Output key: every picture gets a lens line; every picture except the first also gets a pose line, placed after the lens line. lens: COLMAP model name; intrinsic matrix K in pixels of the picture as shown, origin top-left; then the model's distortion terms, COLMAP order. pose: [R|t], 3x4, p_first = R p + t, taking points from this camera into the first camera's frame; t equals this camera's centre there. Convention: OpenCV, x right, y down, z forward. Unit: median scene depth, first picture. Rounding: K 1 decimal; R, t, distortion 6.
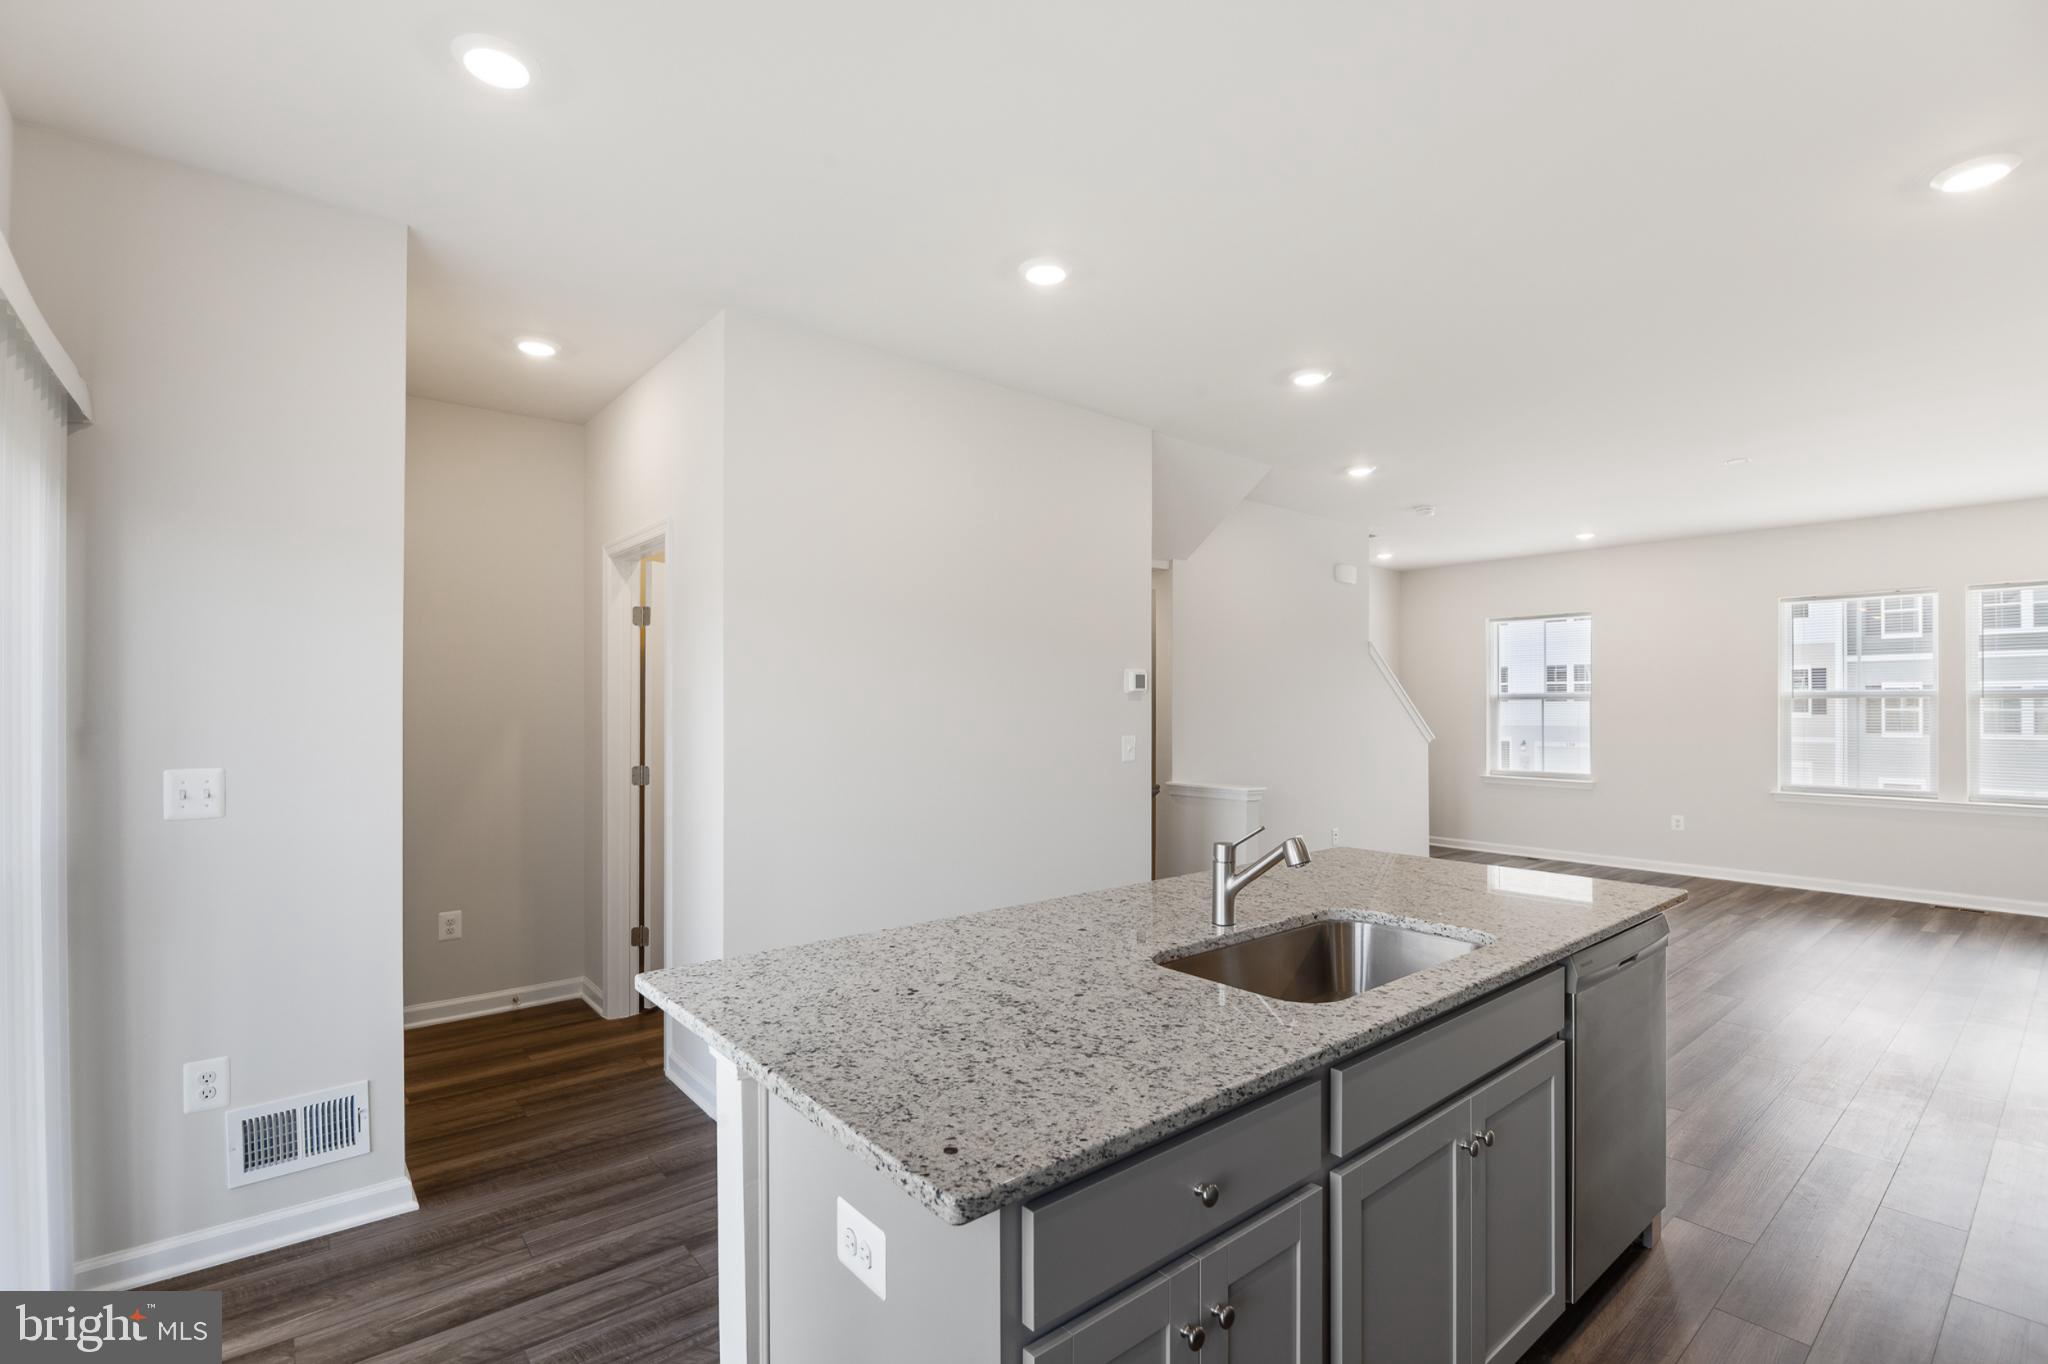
lens RADIAL K [[919.6, 0, 1021.7], [0, 919.6, 689.9], [0, 0, 1]] dist [-0.011889, -0.002054]
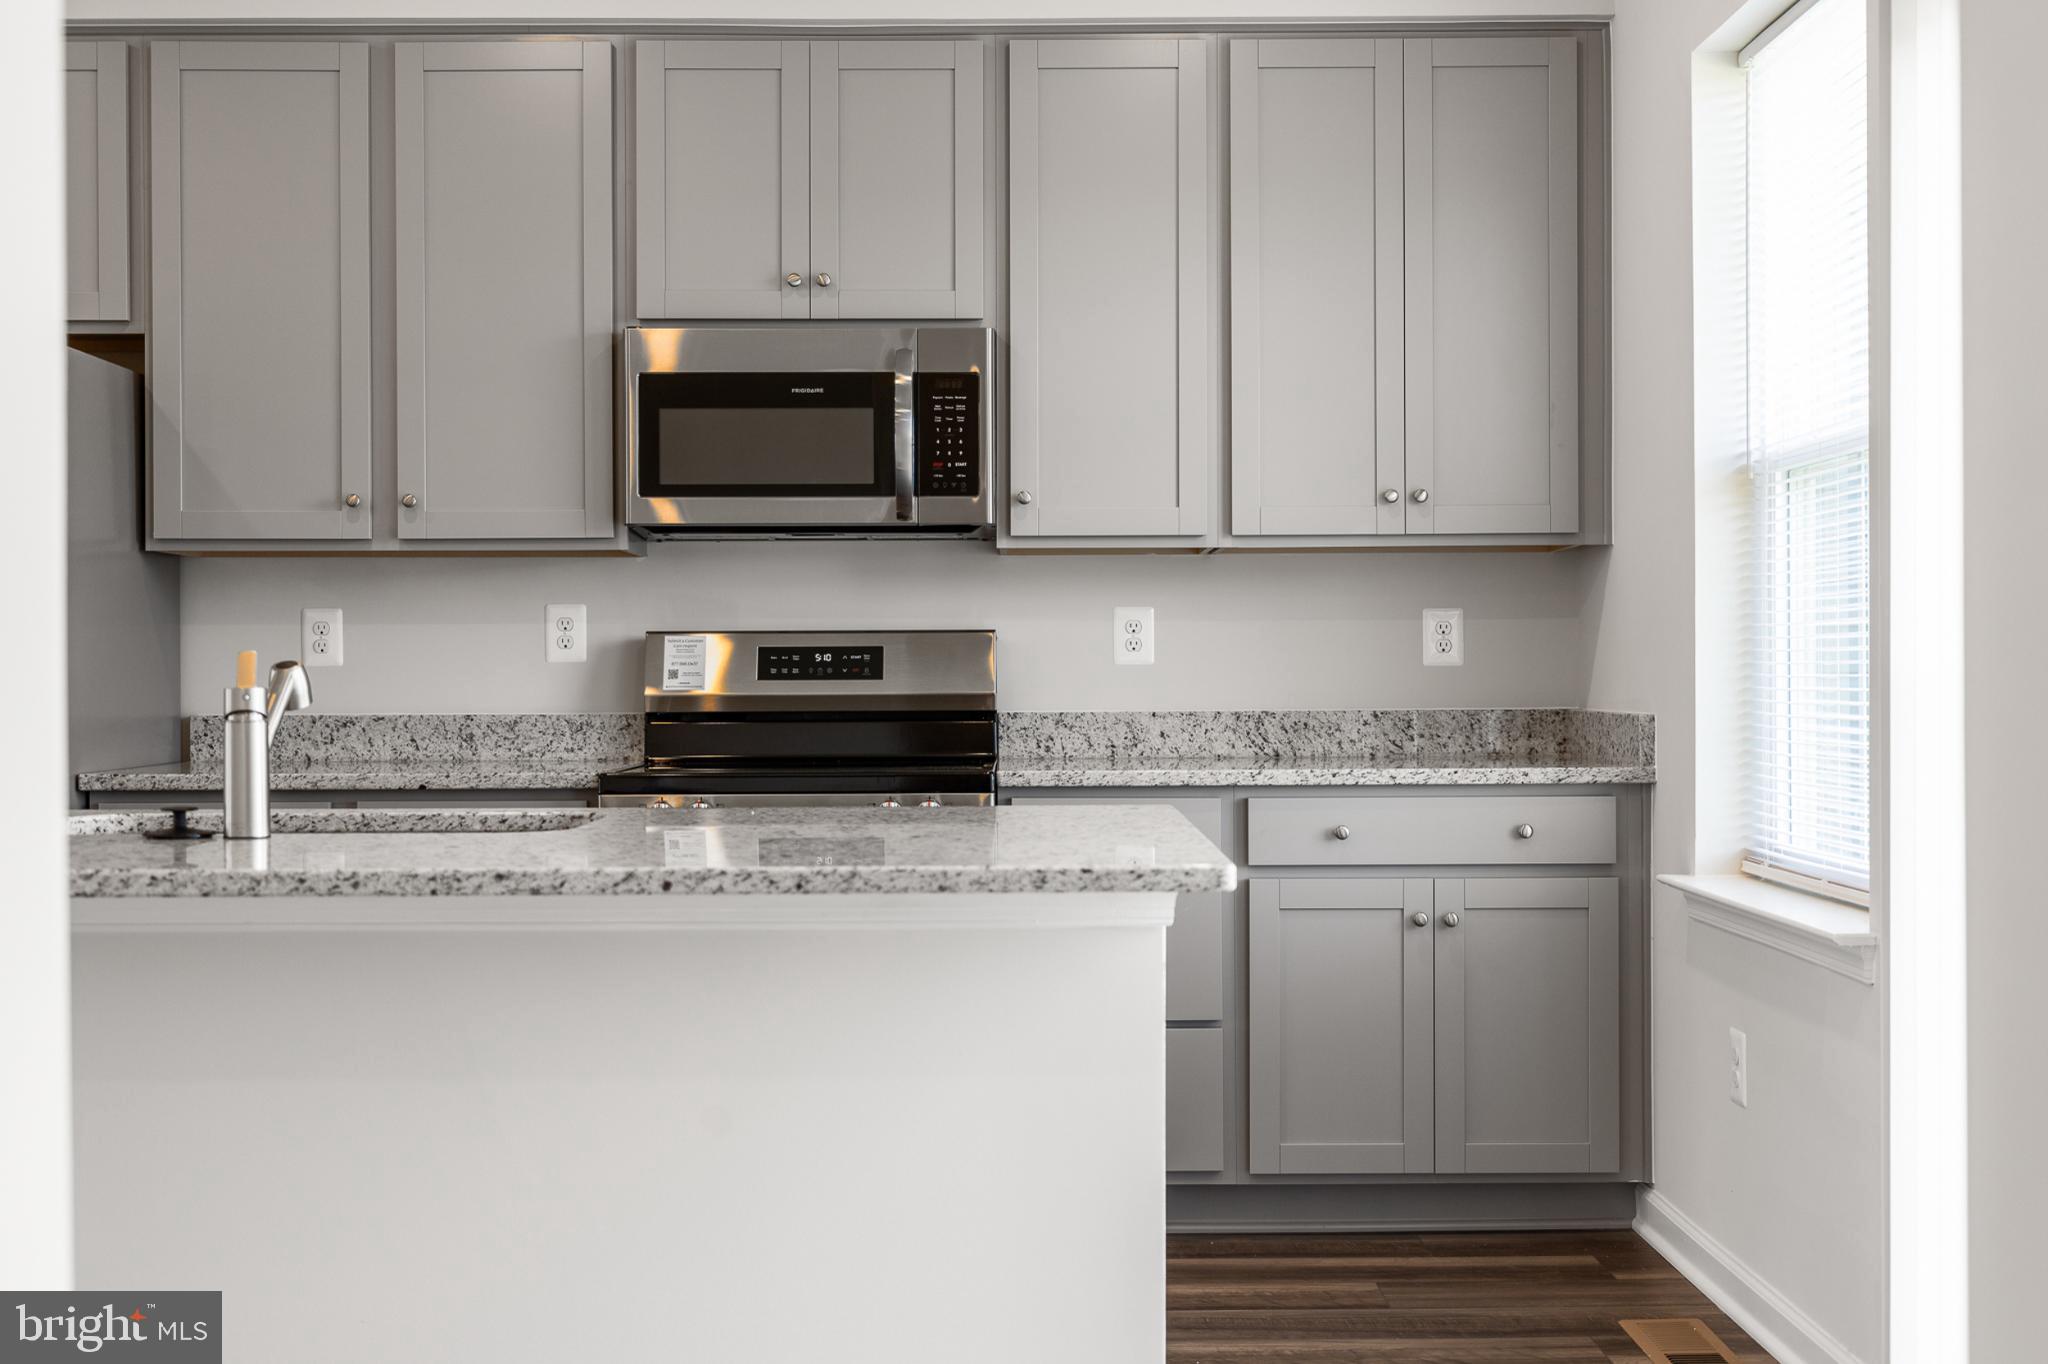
lens RADIAL K [[2425.2, 0, 1014.5], [0, 2425.2, 687.6], [0, 0, 1]] dist [0.004448, 0.000000]
pose [[-0.768655, -0.000619, 0.639664, -0.995289], [-0.004950, 0.999975, -0.004981, 0.166672], [-0.639645, -0.006995, -0.768639, 1.748565]]
